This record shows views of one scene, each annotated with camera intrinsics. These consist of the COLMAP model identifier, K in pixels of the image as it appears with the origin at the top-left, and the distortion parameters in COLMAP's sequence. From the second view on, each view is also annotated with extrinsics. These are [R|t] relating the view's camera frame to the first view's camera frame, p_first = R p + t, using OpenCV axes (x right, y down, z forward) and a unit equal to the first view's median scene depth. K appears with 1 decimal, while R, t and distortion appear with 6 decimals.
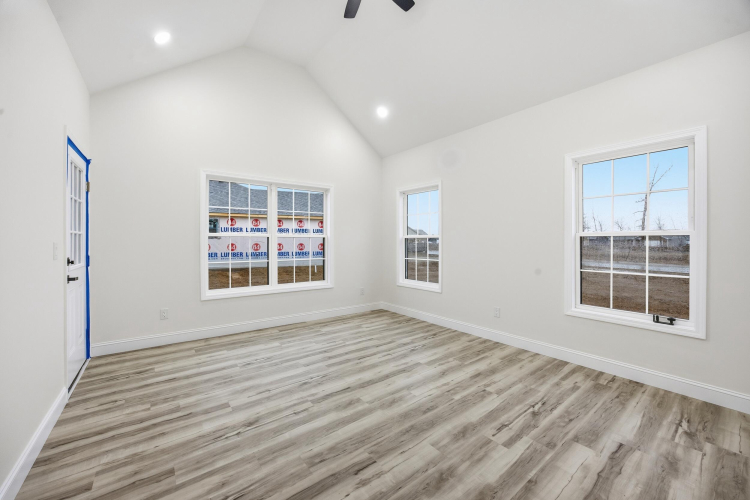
lens RADIAL K [[290.2, 0, 378.1], [0, 290.2, 246.2], [0, 0, 1]] dist [-0.033377, 0.011316]
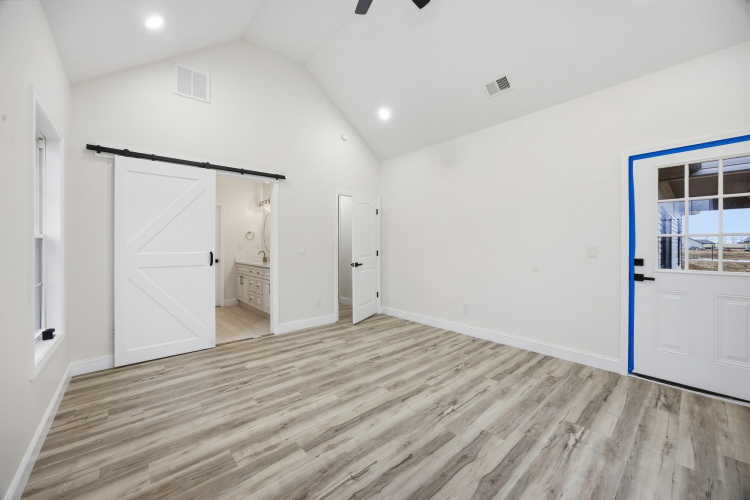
lens RADIAL K [[290.2, 0, 378.1], [0, 290.2, 246.2], [0, 0, 1]] dist [-0.033377, 0.011316]
pose [[-0.997836, 0.001702, -0.065737, 0.043097], [0.000179, 0.999732, 0.023159, -0.036073], [0.065758, 0.023097, -0.997568, 2.013918]]
